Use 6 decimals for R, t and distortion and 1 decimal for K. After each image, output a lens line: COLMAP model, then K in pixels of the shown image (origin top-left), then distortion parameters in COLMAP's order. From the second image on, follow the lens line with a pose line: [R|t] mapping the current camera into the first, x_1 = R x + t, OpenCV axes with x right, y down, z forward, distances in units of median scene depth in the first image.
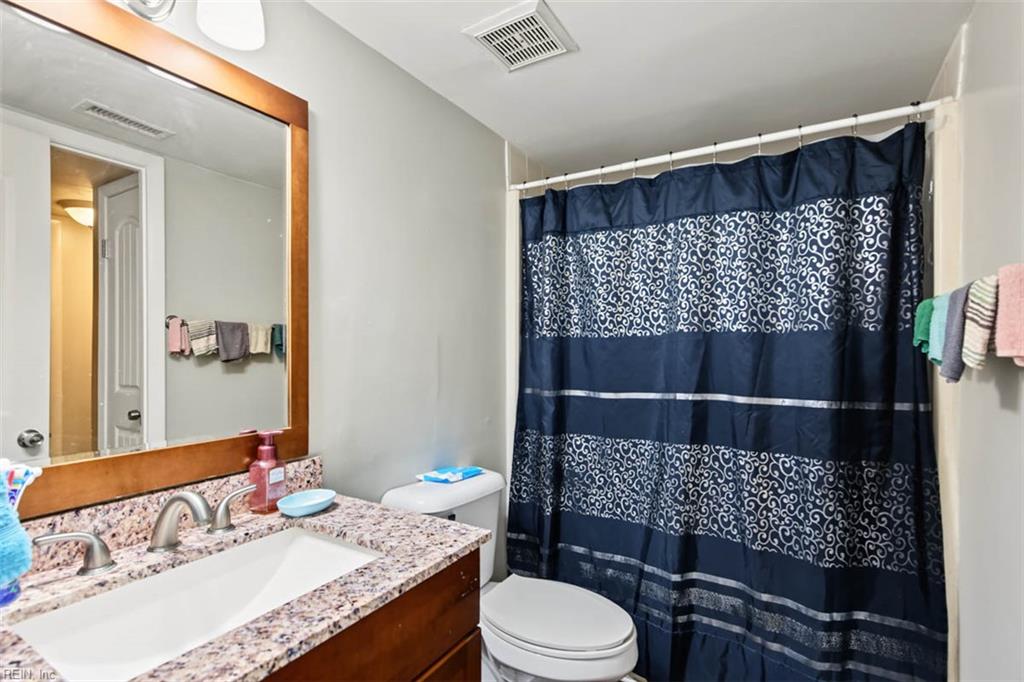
lens RADIAL K [[490.8, 0, 520.3], [0, 490.8, 344.9], [0, 0, 1]] dist [0.003543, -0.002361]
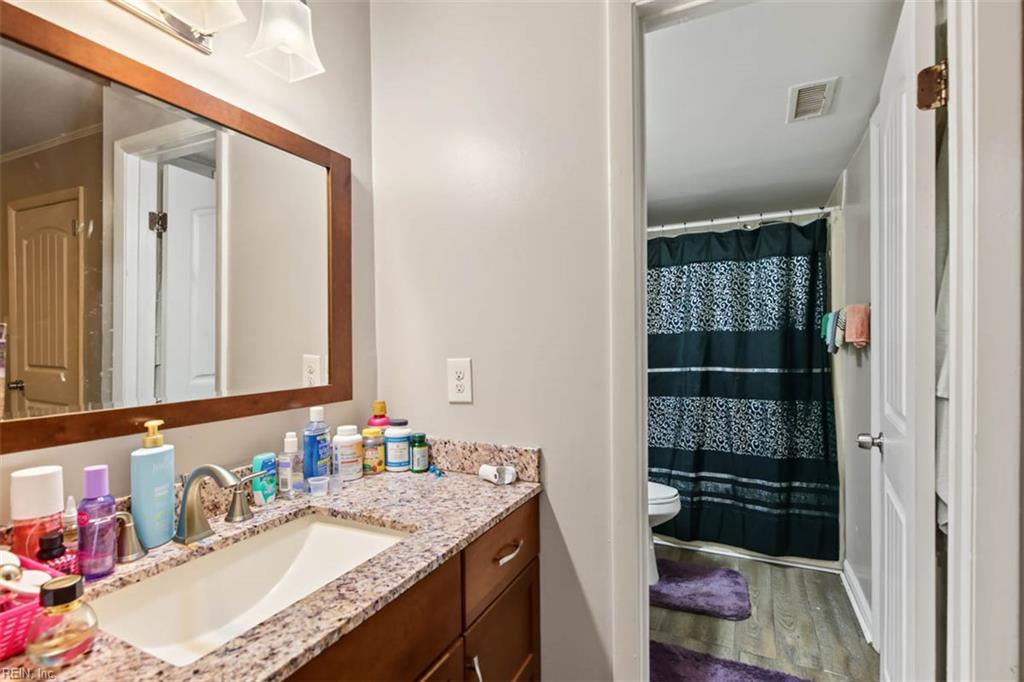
lens RADIAL K [[490.8, 0, 504.2], [0, 490.8, 341.1], [0, 0, 1]] dist [0.003543, -0.002361]
pose [[0.998370, -0.009902, 0.056199, -0.448282], [0.009898, 0.999951, 0.000346, 0.001337], [-0.056200, 0.000211, 0.998420, -0.699320]]
